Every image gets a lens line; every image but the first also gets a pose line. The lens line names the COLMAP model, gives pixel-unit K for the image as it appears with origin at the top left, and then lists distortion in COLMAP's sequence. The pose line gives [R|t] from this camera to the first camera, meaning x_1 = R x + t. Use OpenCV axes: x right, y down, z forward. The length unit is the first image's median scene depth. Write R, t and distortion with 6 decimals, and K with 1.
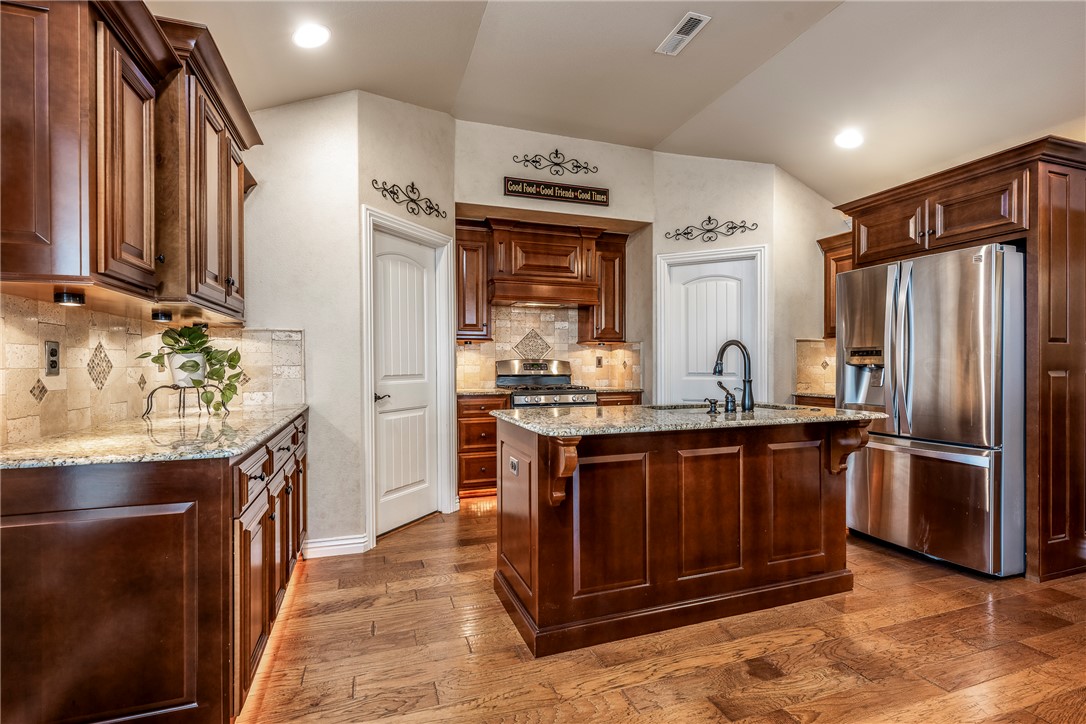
lens RADIAL K [[479.5, 0, 532.4], [0, 479.5, 363.4], [0, 0, 1]] dist [-0.002013, -0.000259]
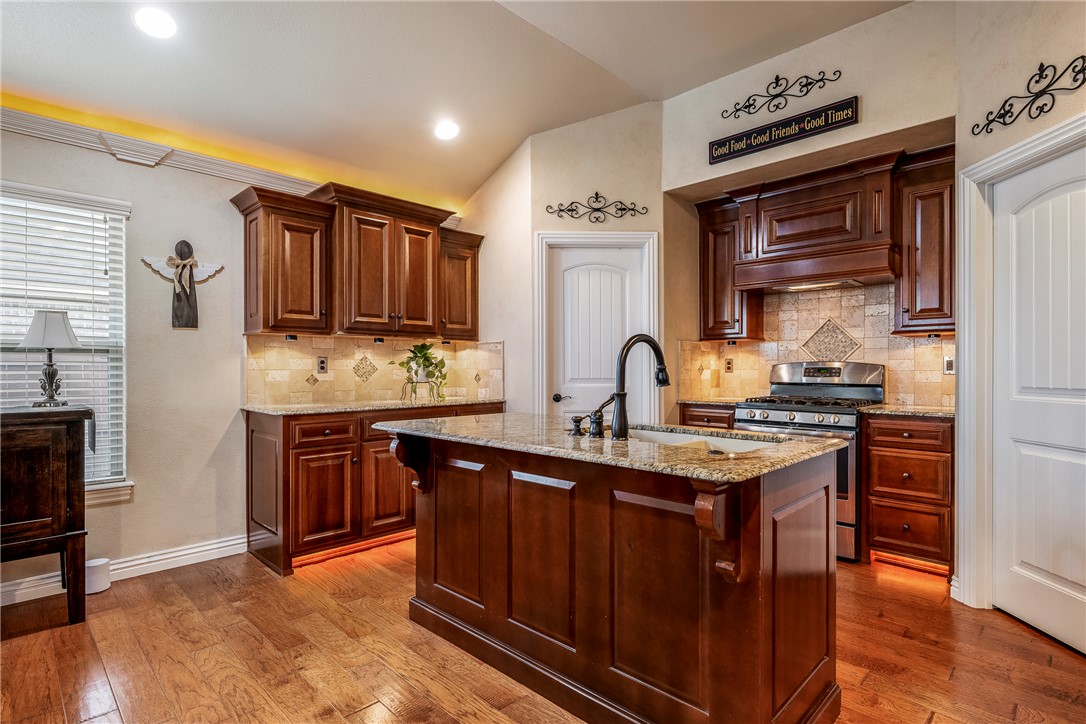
lens RADIAL K [[539.2, 0, 567.0], [0, 539.2, 367.3], [0, 0, 1]] dist [-0.006266, -0.000034]
pose [[0.479615, 0.001287, -0.877478, 0.632060], [-0.000159, 0.999999, 0.001380, -0.001603], [0.877479, -0.000522, 0.479615, 0.330531]]
